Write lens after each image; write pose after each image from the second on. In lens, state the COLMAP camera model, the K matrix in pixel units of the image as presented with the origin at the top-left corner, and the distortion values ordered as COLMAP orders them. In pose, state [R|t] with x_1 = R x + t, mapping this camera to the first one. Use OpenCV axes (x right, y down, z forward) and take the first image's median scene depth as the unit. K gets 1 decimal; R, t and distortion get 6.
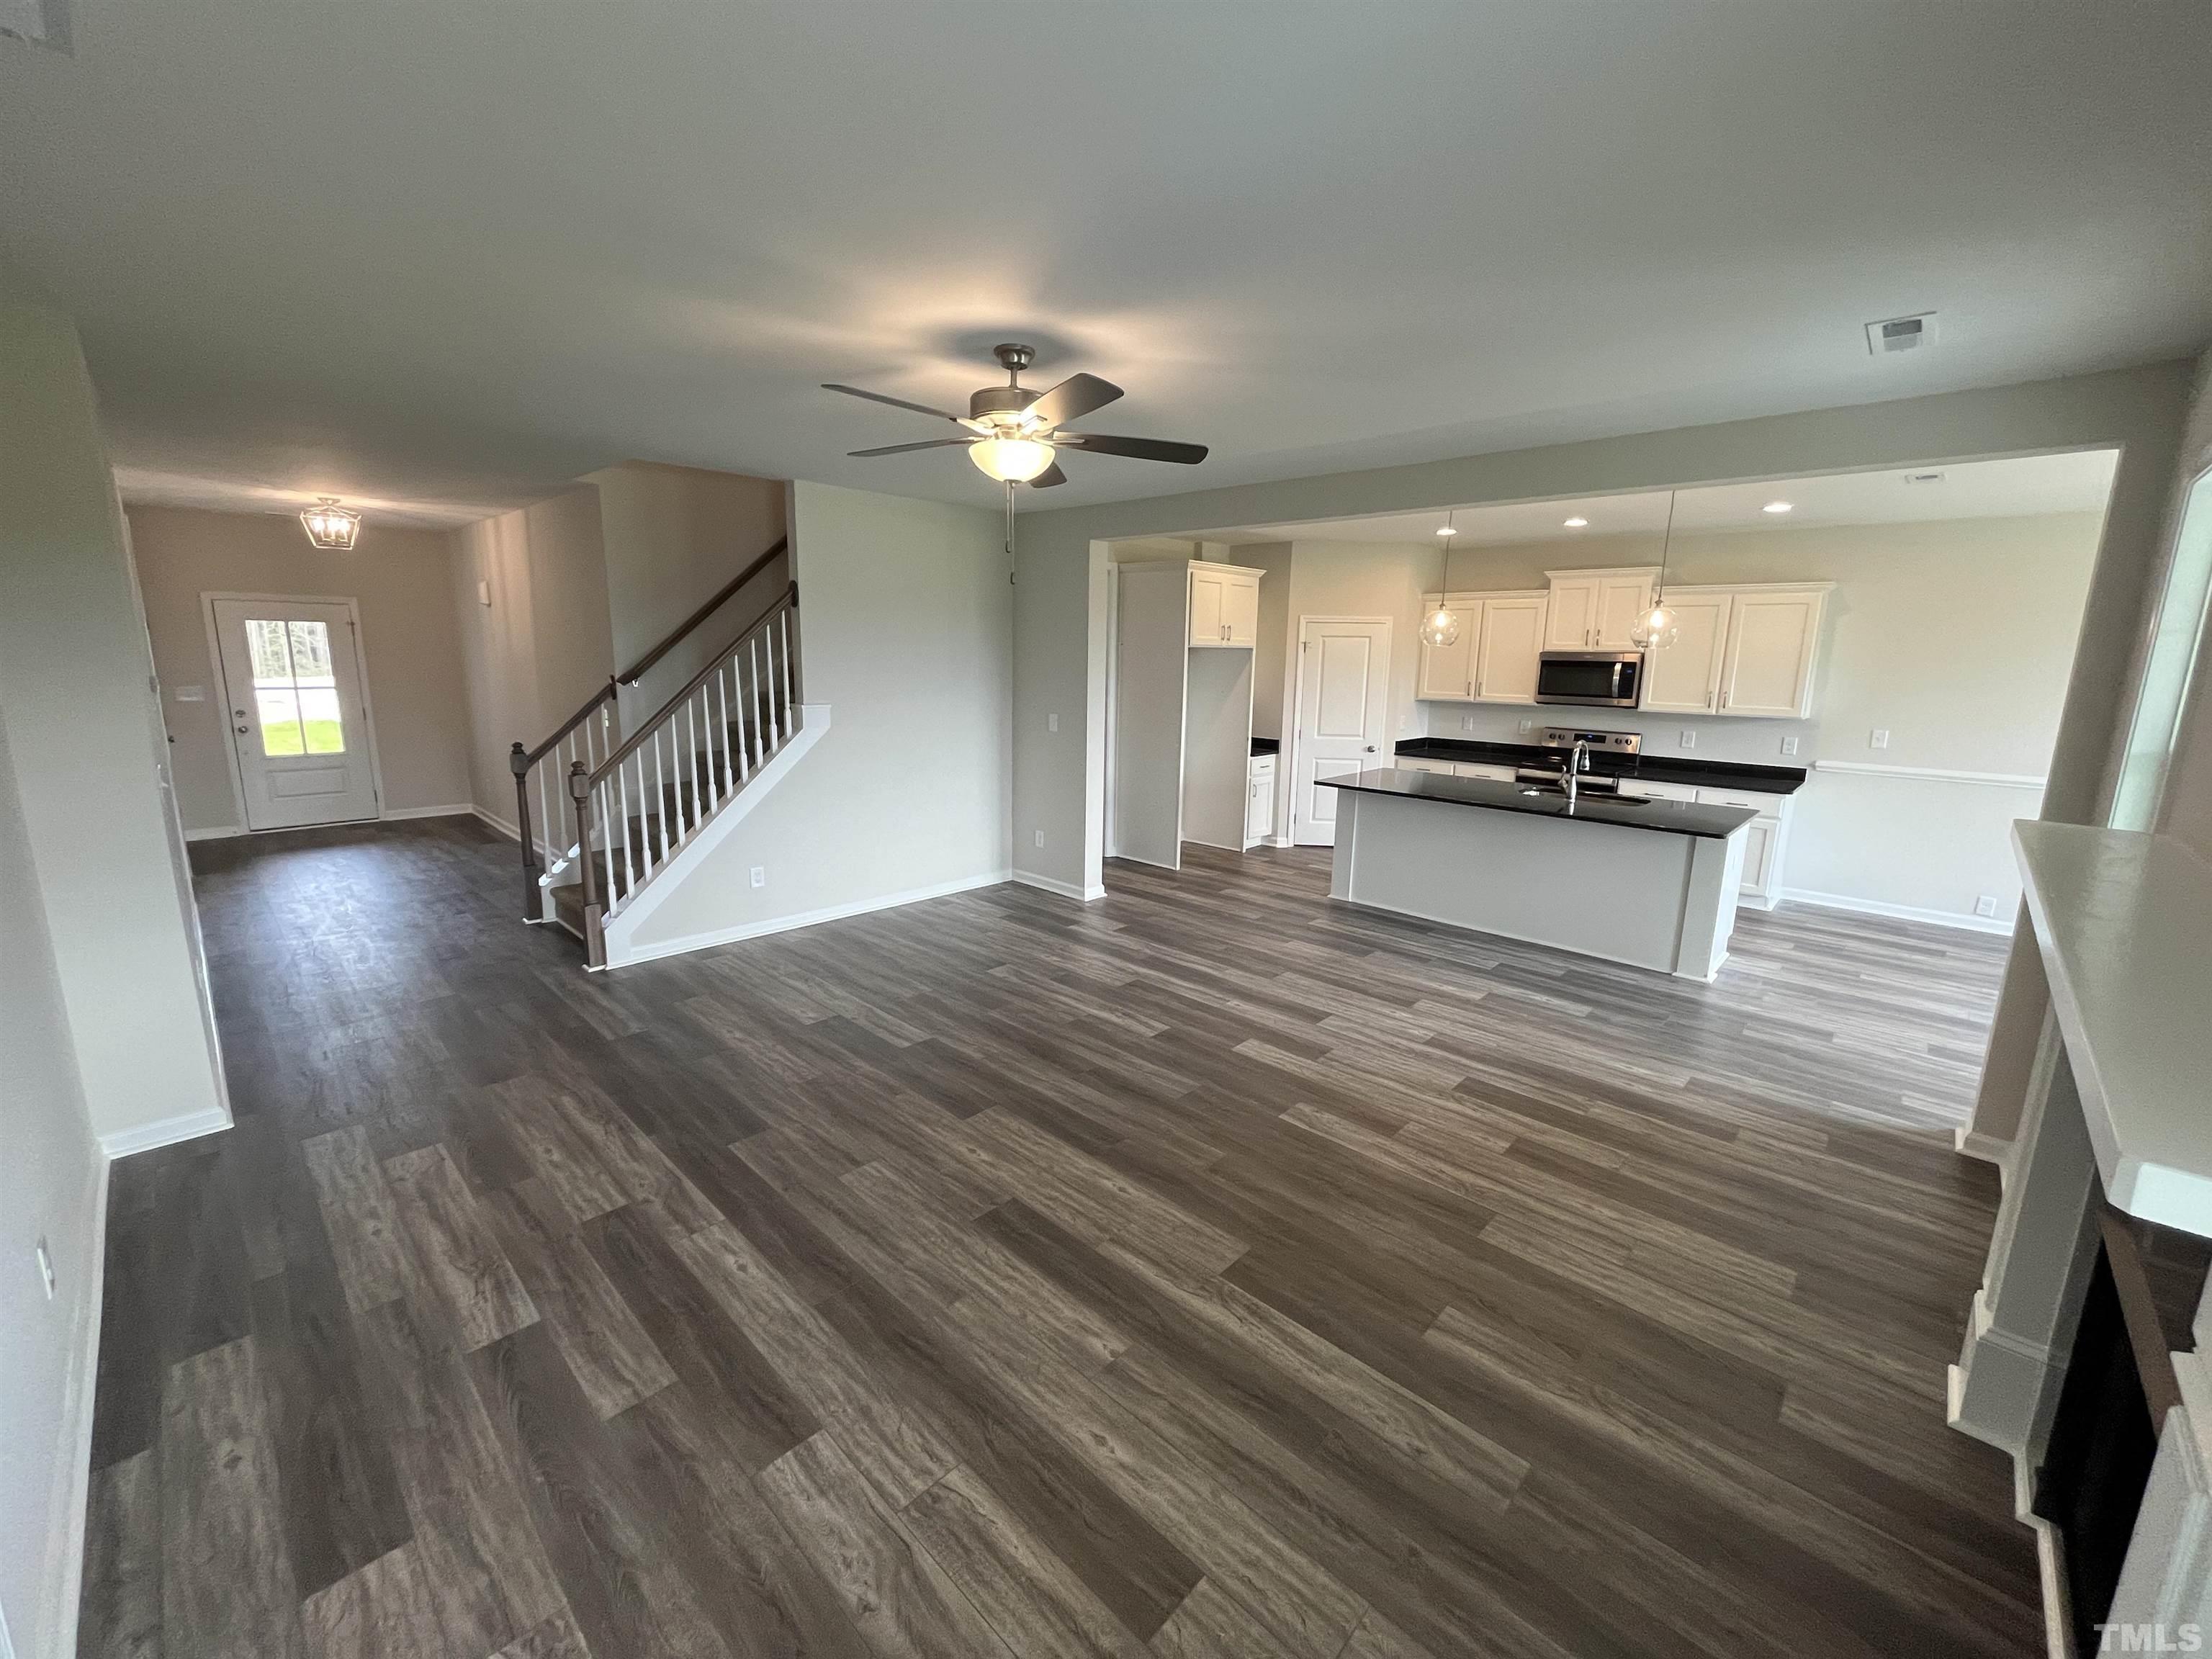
lens RADIAL K [[890.0, 0, 1107.3], [0, 890.0, 822.0], [0, 0, 1]] dist [-0.001415, 0.000036]
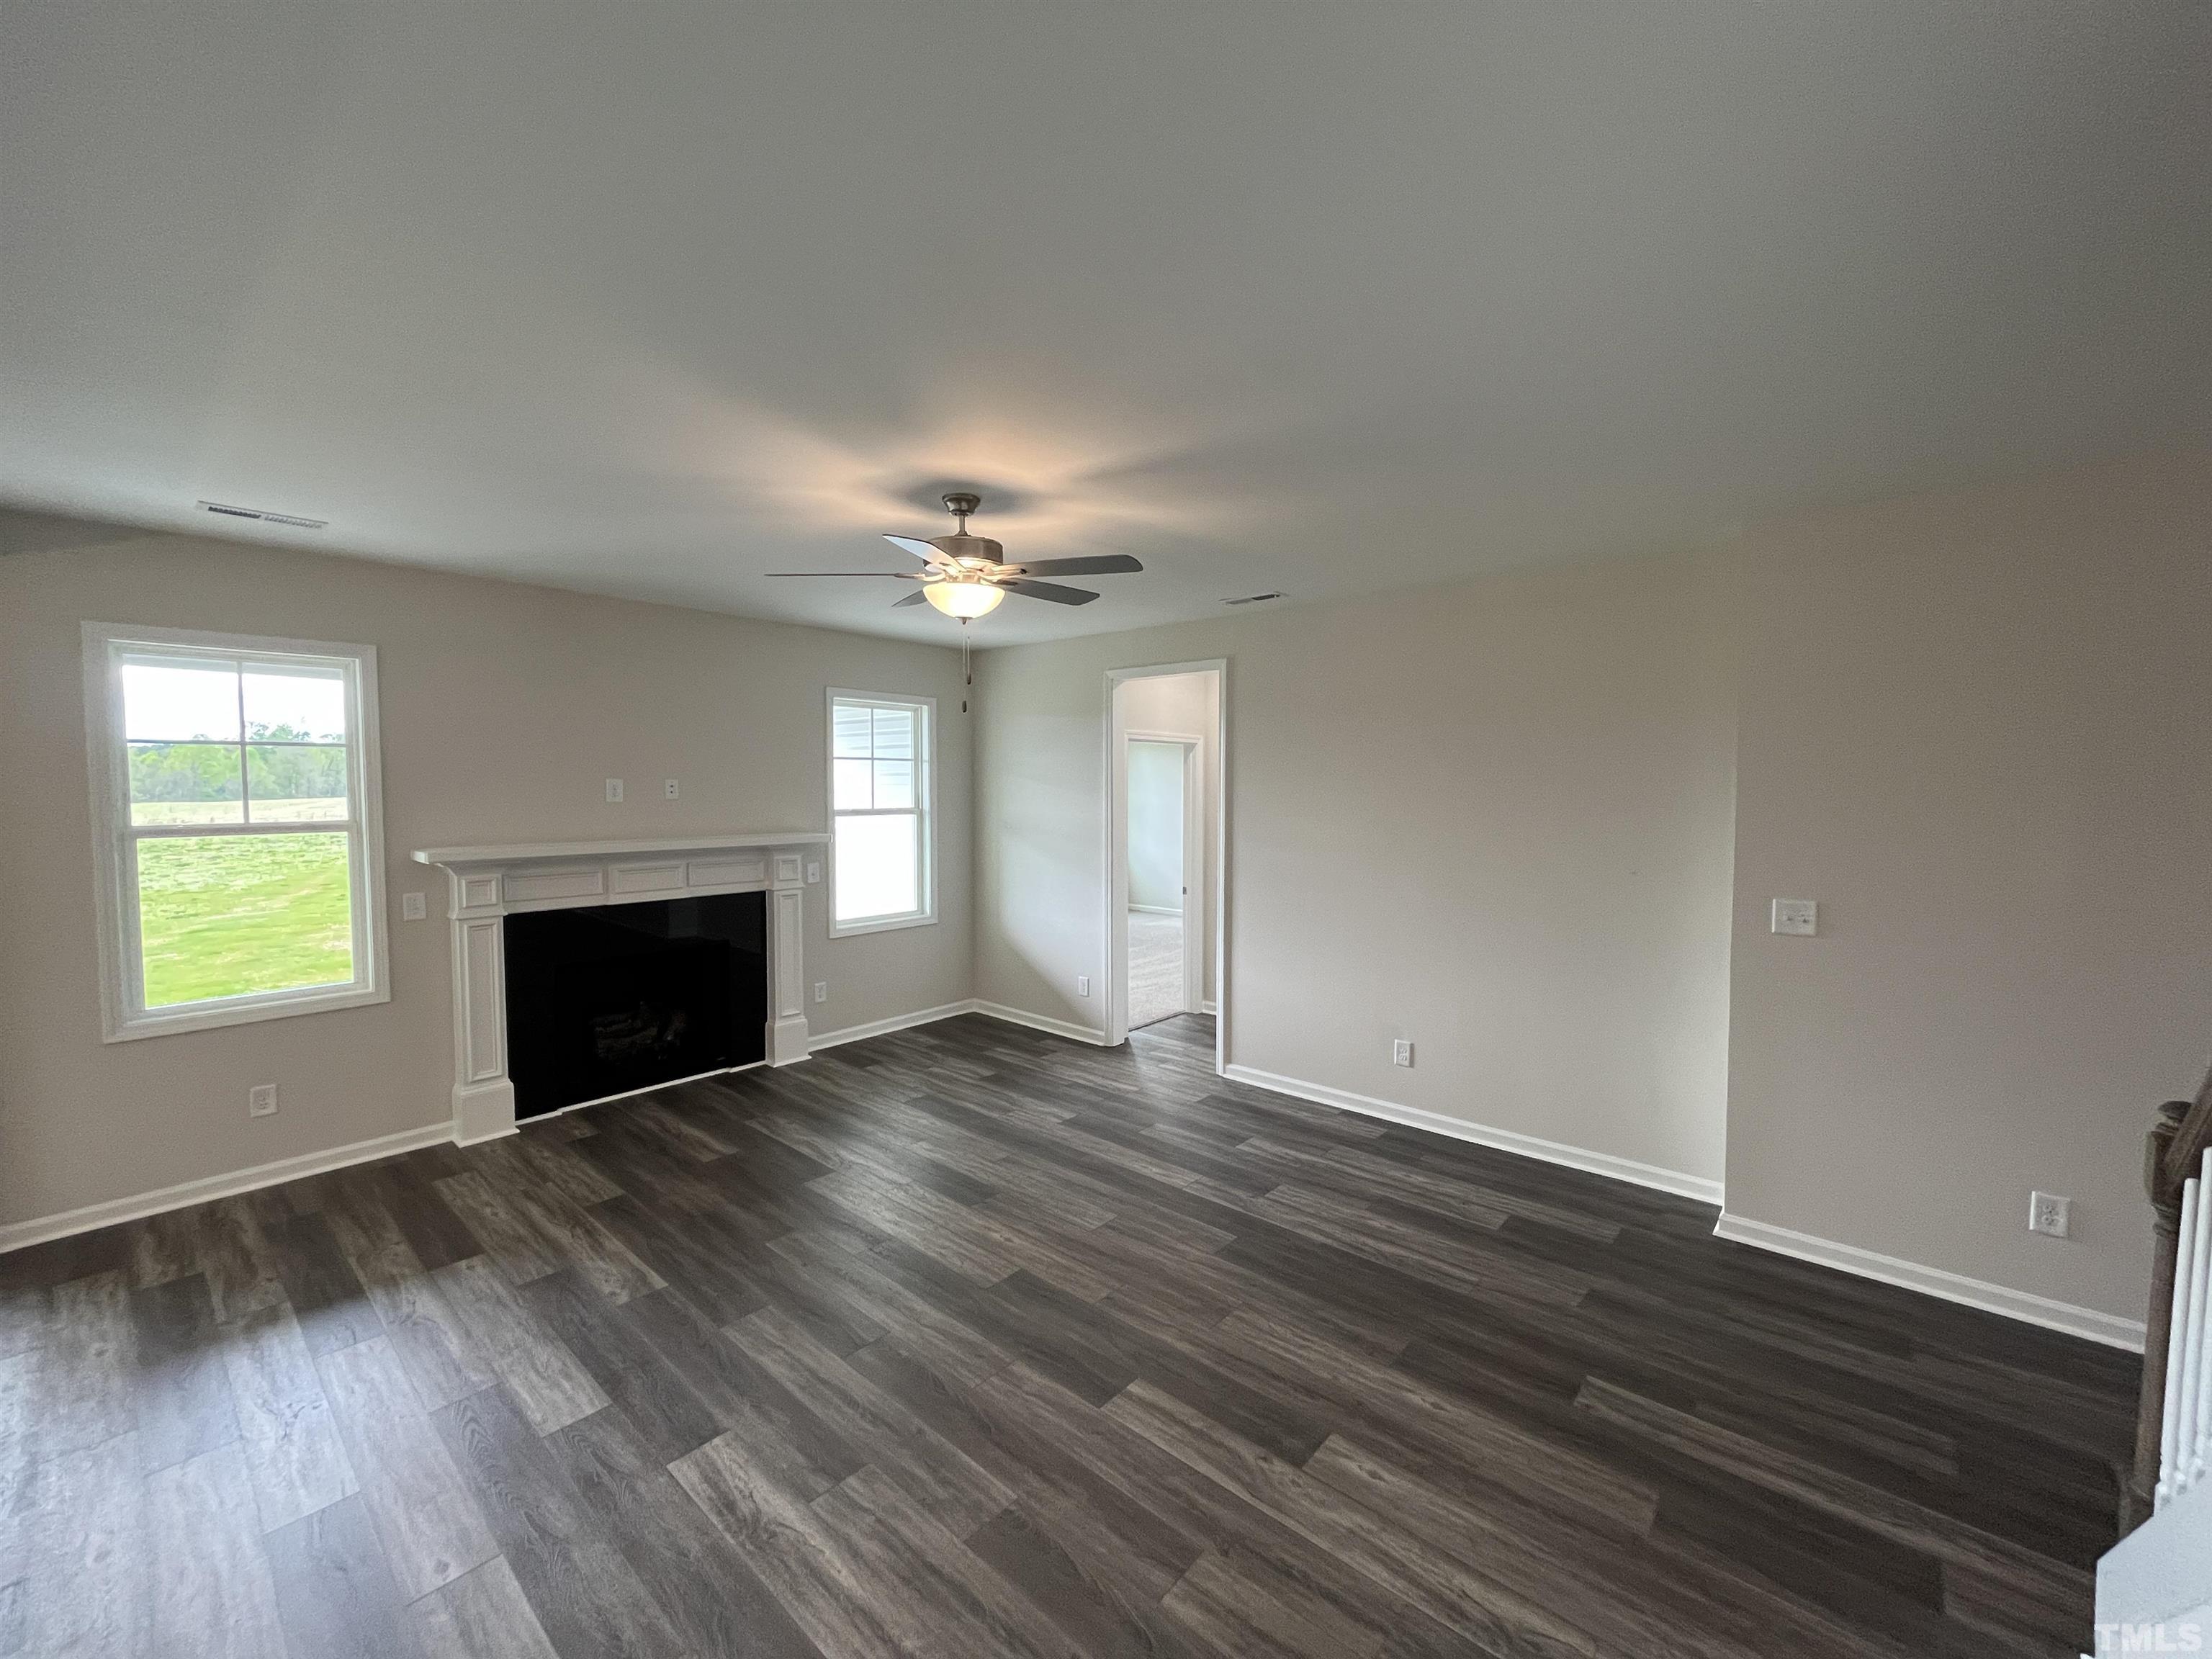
lens RADIAL K [[890.0, 0, 1107.3], [0, 890.0, 822.0], [0, 0, 1]] dist [-0.001415, 0.000036]
pose [[-0.999015, -0.018488, -0.040347, -0.127114], [-0.027507, 0.971371, 0.235970, -0.213167], [0.034830, 0.236847, -0.970922, 1.114590]]
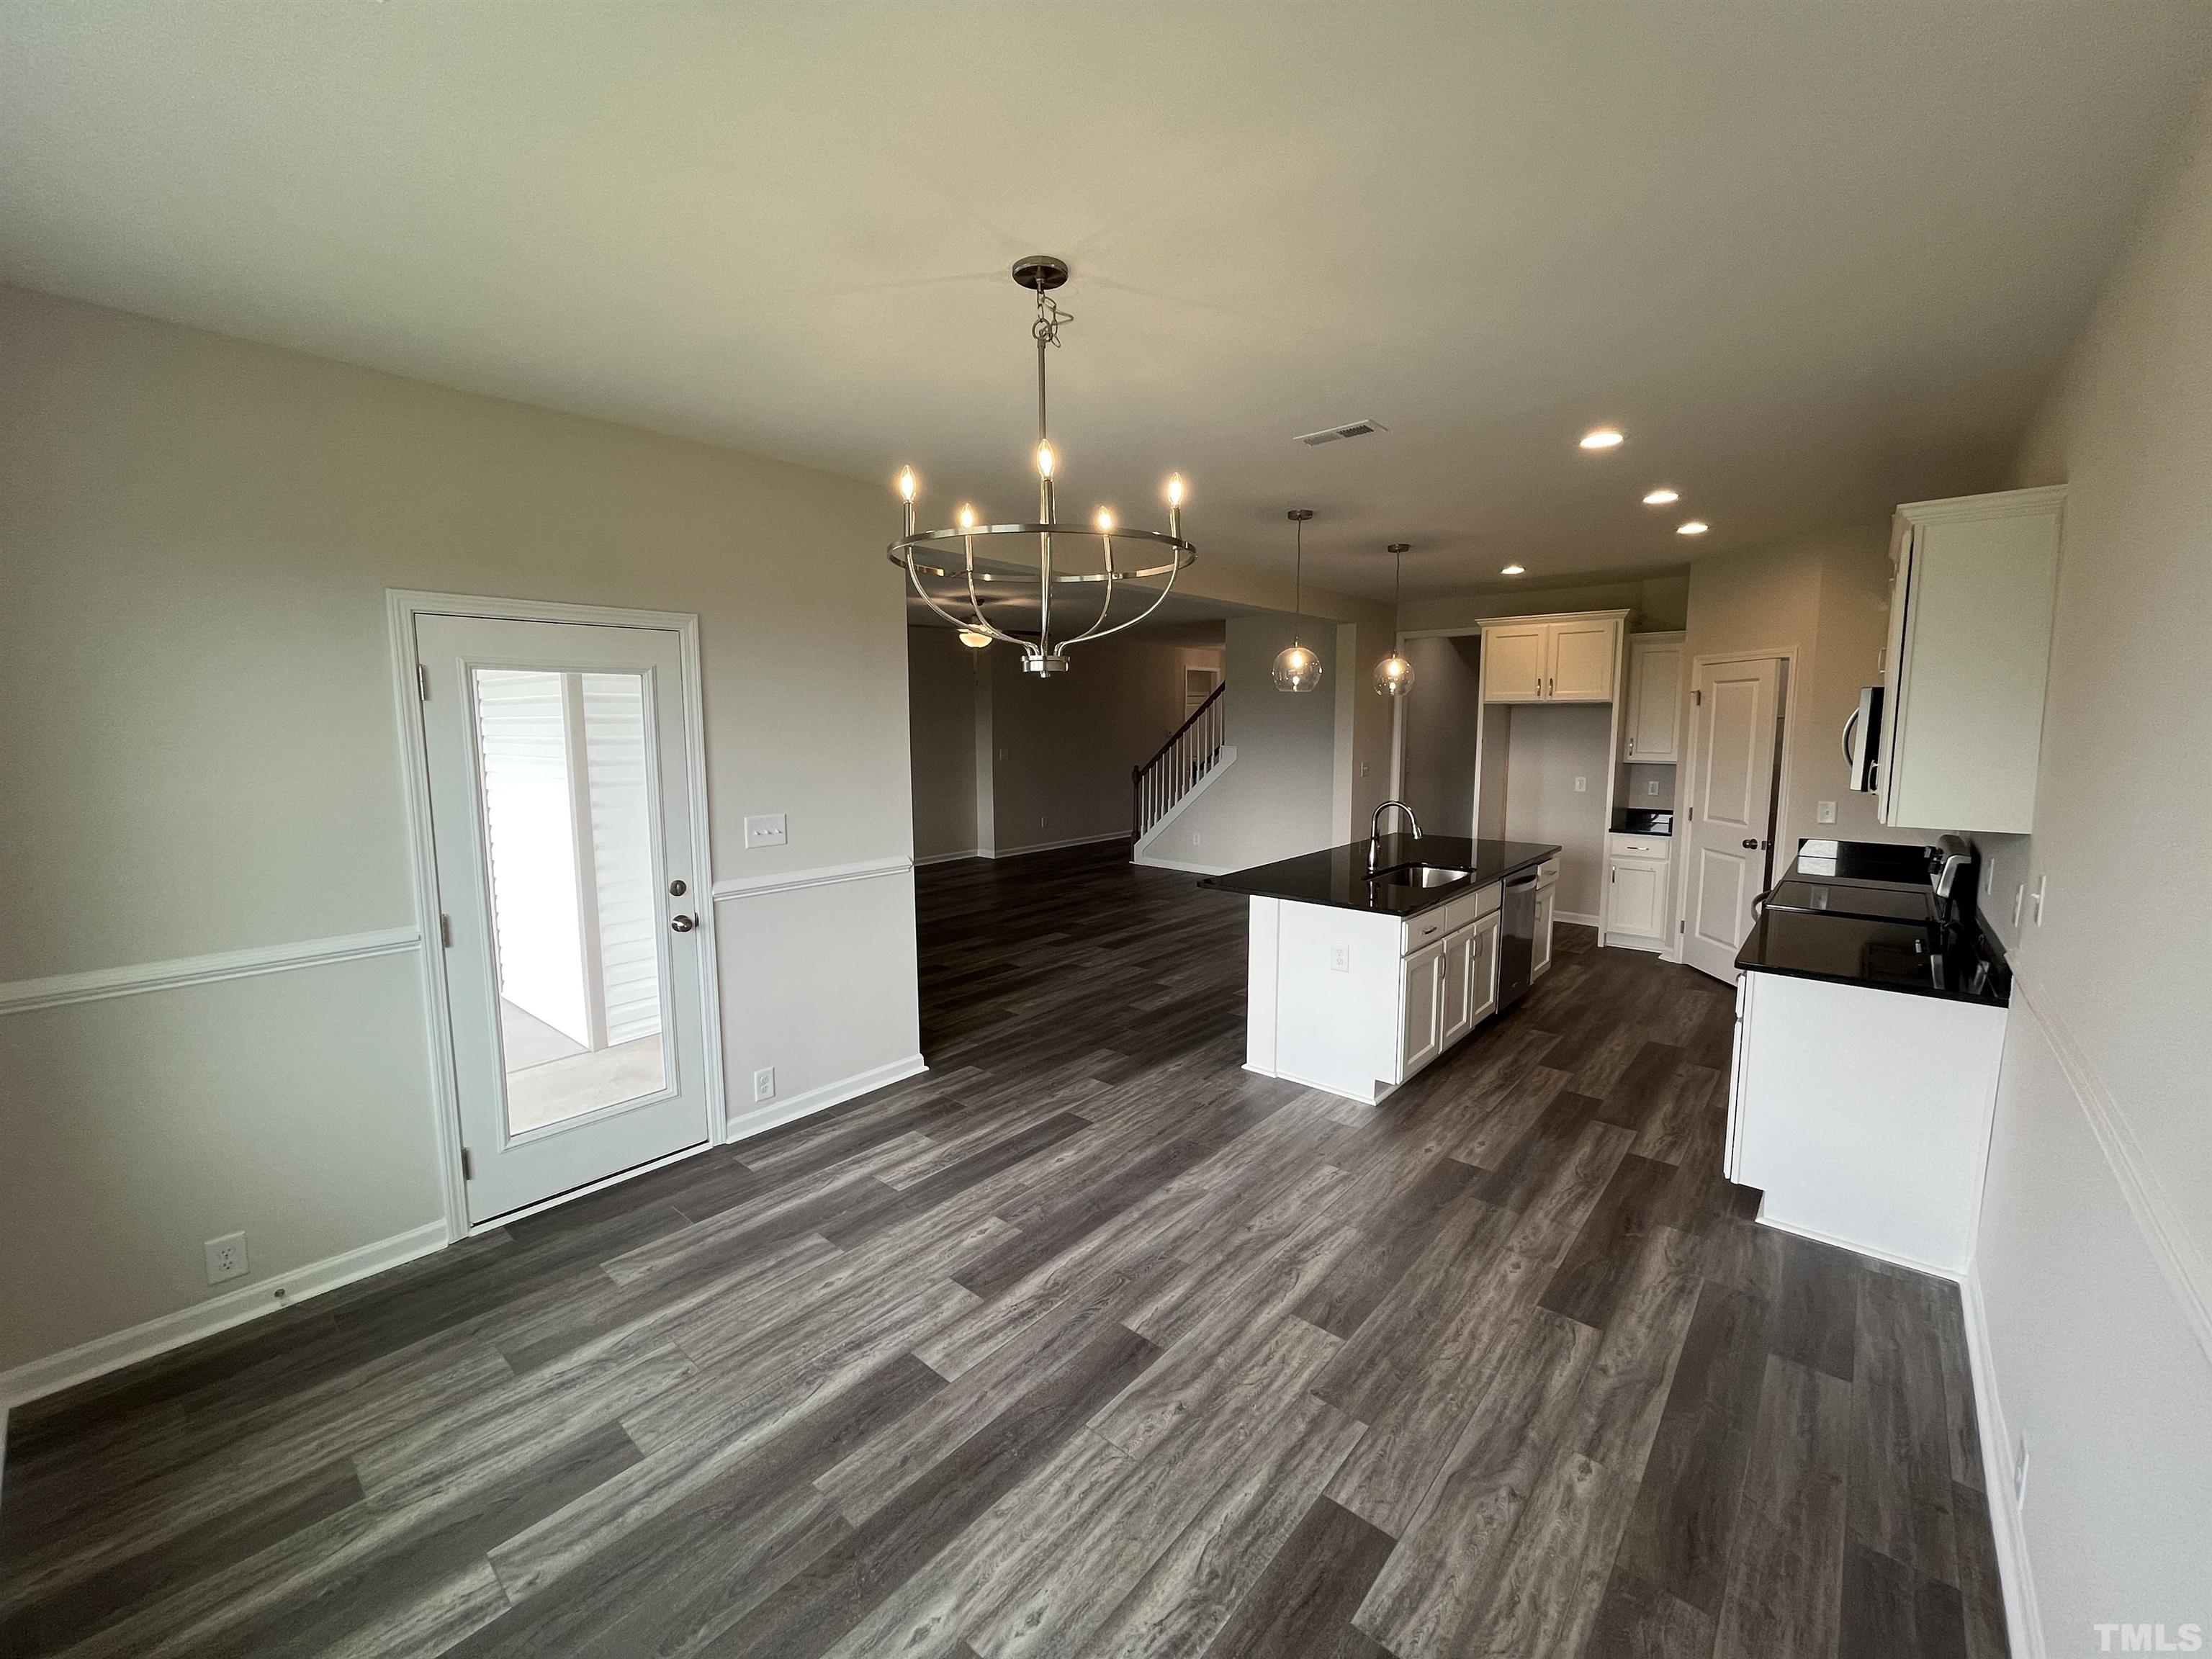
lens RADIAL K [[890.0, 0, 1107.3], [0, 890.0, 822.0], [0, 0, 1]] dist [-0.001415, 0.000036]
pose [[0.043874, 0.100235, -0.993996, 1.373059], [-0.188263, 0.977958, 0.090308, -0.097663], [0.981138, 0.183171, 0.061777, 0.698797]]
